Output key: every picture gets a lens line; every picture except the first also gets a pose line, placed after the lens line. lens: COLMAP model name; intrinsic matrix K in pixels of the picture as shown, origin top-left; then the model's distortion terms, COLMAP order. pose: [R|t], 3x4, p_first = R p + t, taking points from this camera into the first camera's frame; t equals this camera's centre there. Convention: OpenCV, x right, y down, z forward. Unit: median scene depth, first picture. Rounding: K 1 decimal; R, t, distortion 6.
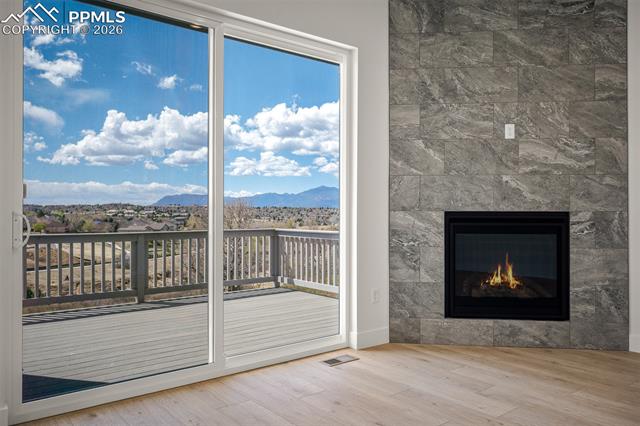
lens RADIAL K [[487.0, 0, 309.0], [0, 487.0, 212.4], [0, 0, 1]] dist [-0.001245, 0.000747]
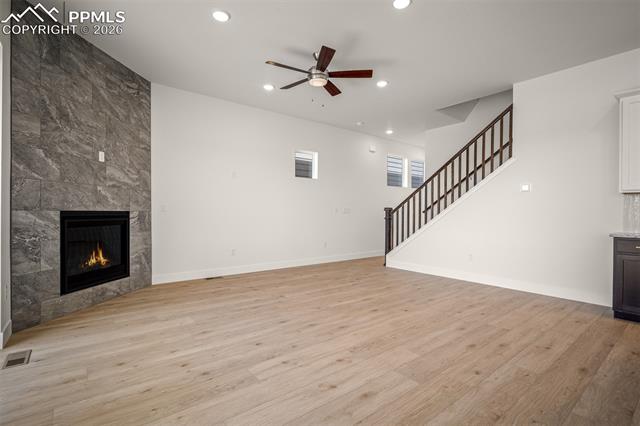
lens RADIAL K [[300.5, 0, 320.4], [0, 300.5, 213.7], [0, 0, 1]] dist [-0.001704, -0.001508]
pose [[0.009397, -0.006194, 0.999937, -0.487437], [-0.006375, 0.999960, 0.006254, -0.003689], [-0.999936, -0.006433, 0.009357, 0.328216]]
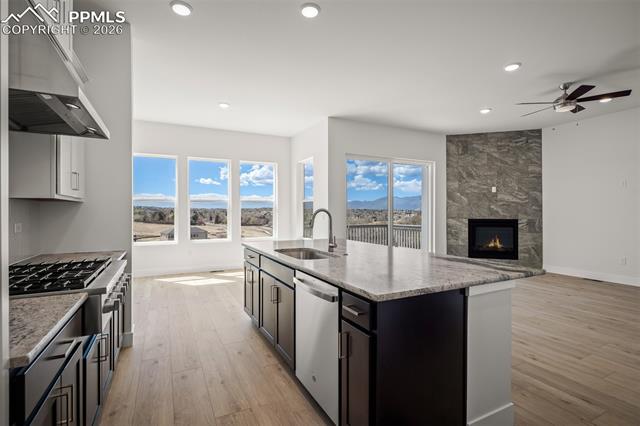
lens RADIAL K [[300.5, 0, 322.3], [0, 300.5, 211.5], [0, 0, 1]] dist [-0.001704, -0.001508]
pose [[0.979773, -0.001133, -0.200110, -0.189801], [0.000514, 0.999995, -0.003144, -0.038746], [0.200113, 0.002977, 0.979768, -0.829442]]
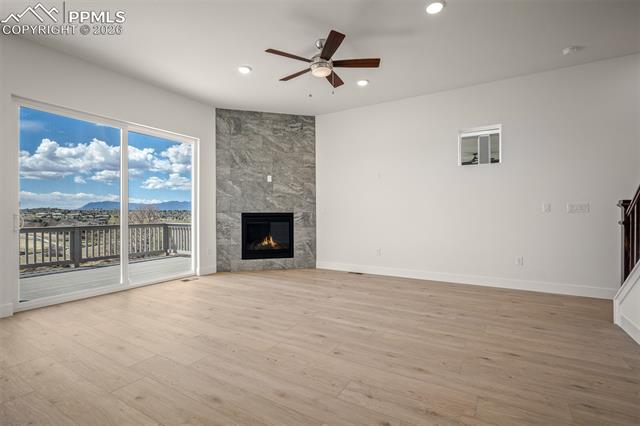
lens RADIAL K [[300.5, 0, 313.8], [0, 300.5, 210.4], [0, 0, 1]] dist [-0.001704, -0.001508]
pose [[0.938577, -0.000873, 0.345068, 0.111935], [0.004631, 0.999939, -0.010066, 0.003084], [-0.345038, 0.011046, 0.938524, -0.433057]]
